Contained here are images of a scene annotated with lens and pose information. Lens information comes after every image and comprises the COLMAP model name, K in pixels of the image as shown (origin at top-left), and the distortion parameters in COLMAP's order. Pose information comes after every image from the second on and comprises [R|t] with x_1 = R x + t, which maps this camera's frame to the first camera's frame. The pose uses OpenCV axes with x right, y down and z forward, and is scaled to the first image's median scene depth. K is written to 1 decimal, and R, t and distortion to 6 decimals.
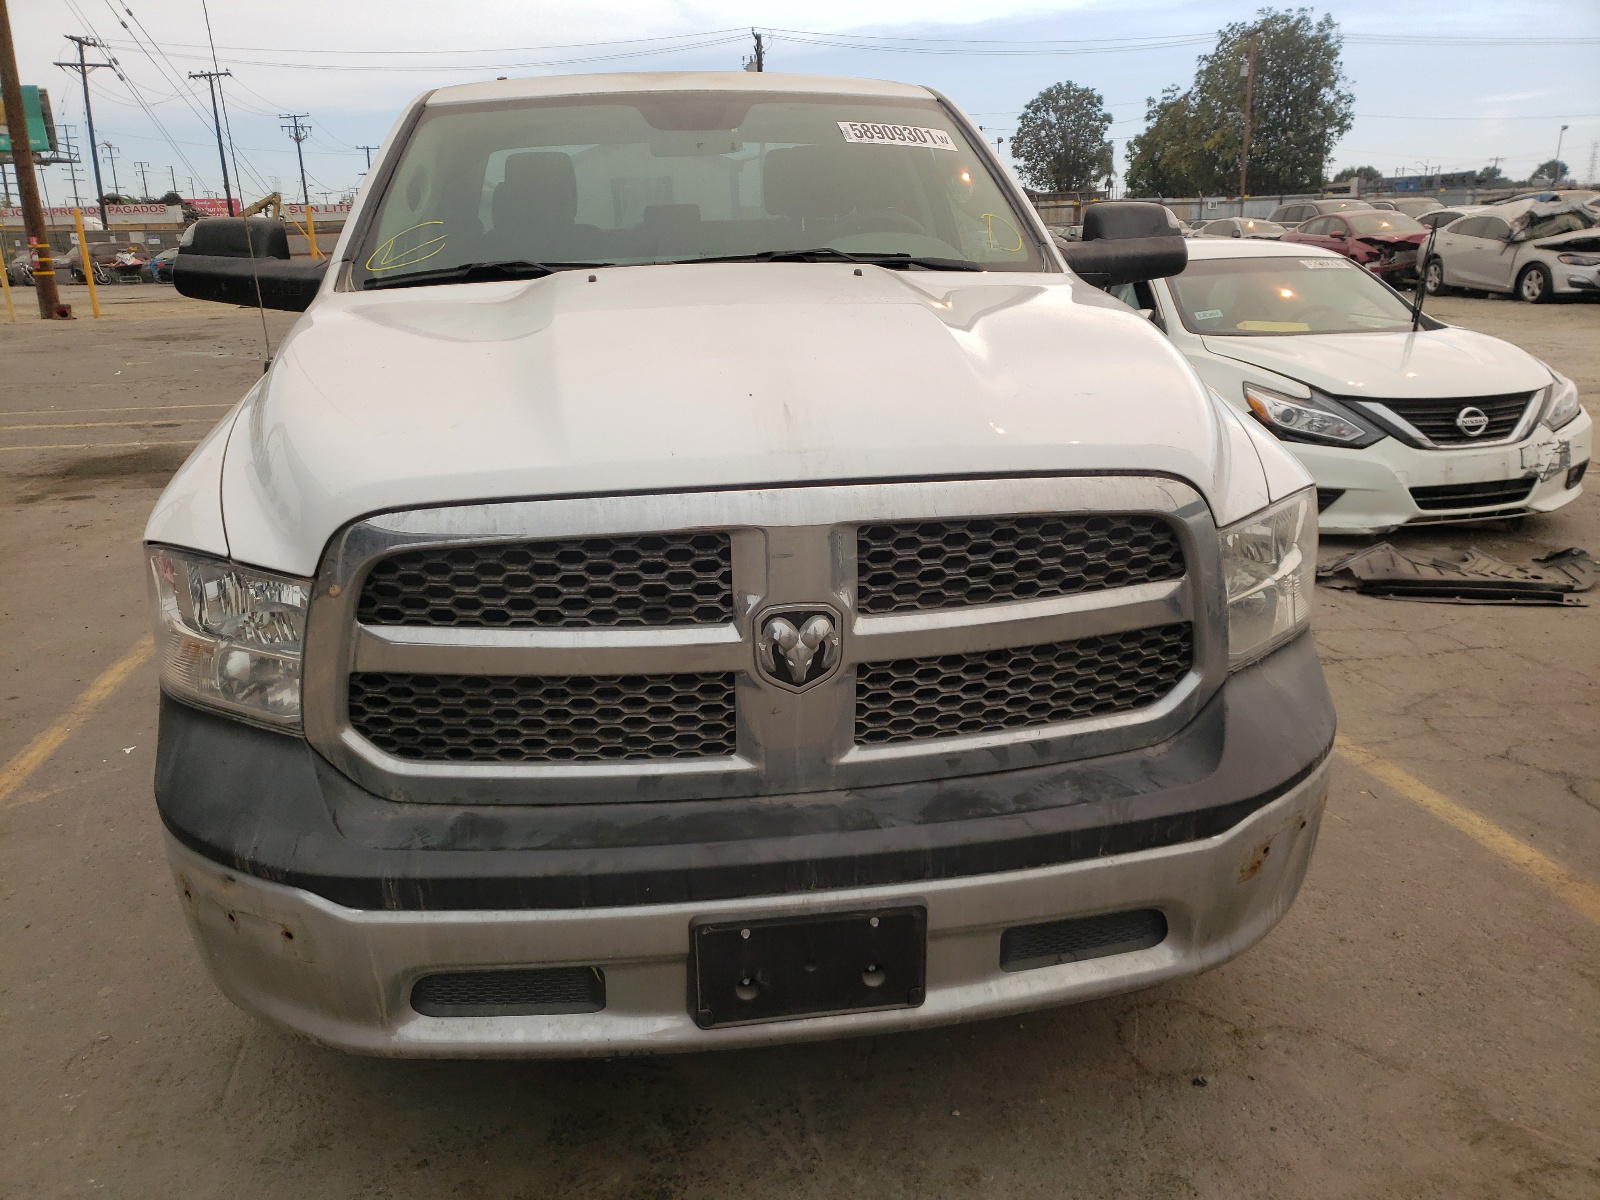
lens RADIAL K [[1184.0, 0, 811.9], [0, 1184.0, 593.3], [0, 0, 1]] dist [0.110772, -0.158084]
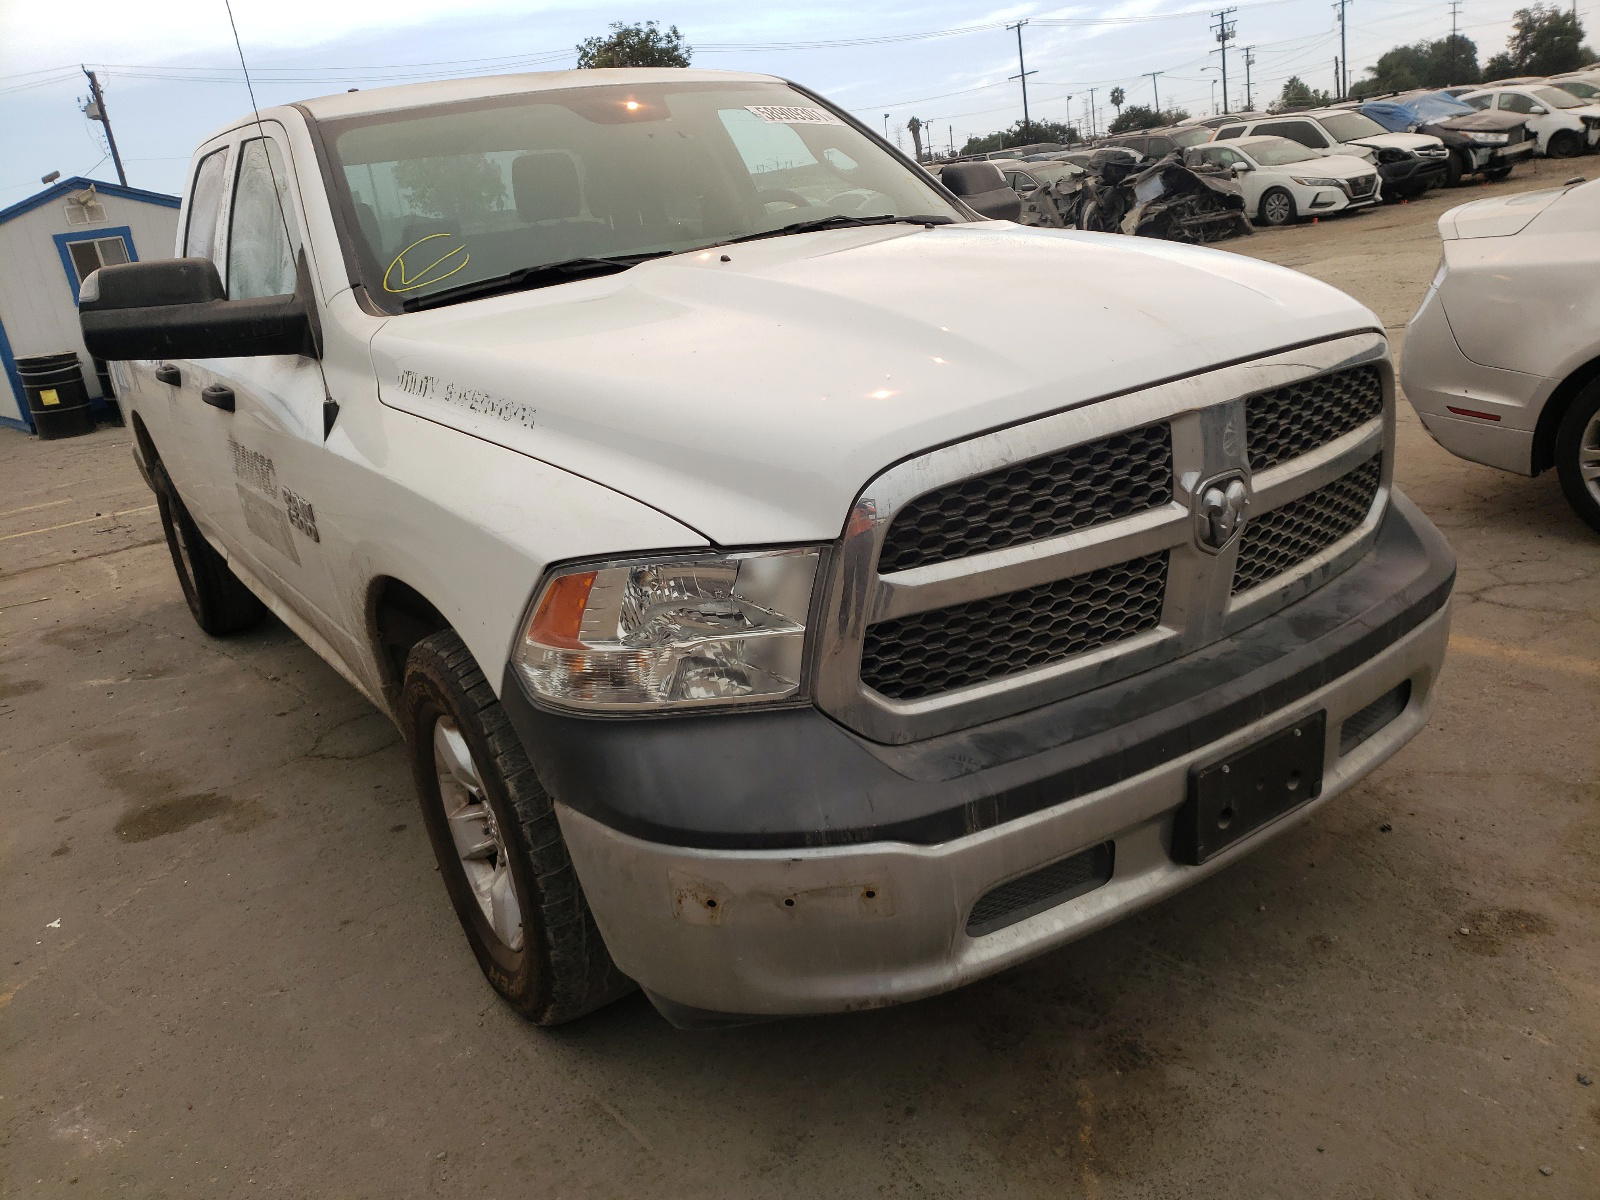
lens RADIAL K [[1184.0, 0, 811.9], [0, 1184.0, 593.3], [0, 0, 1]] dist [0.110772, -0.158084]
pose [[0.896852, -0.220704, 0.383337, -0.793132], [0.226082, 0.973595, 0.031600, -0.004123], [-0.380189, 0.058325, 0.923068, 0.081191]]
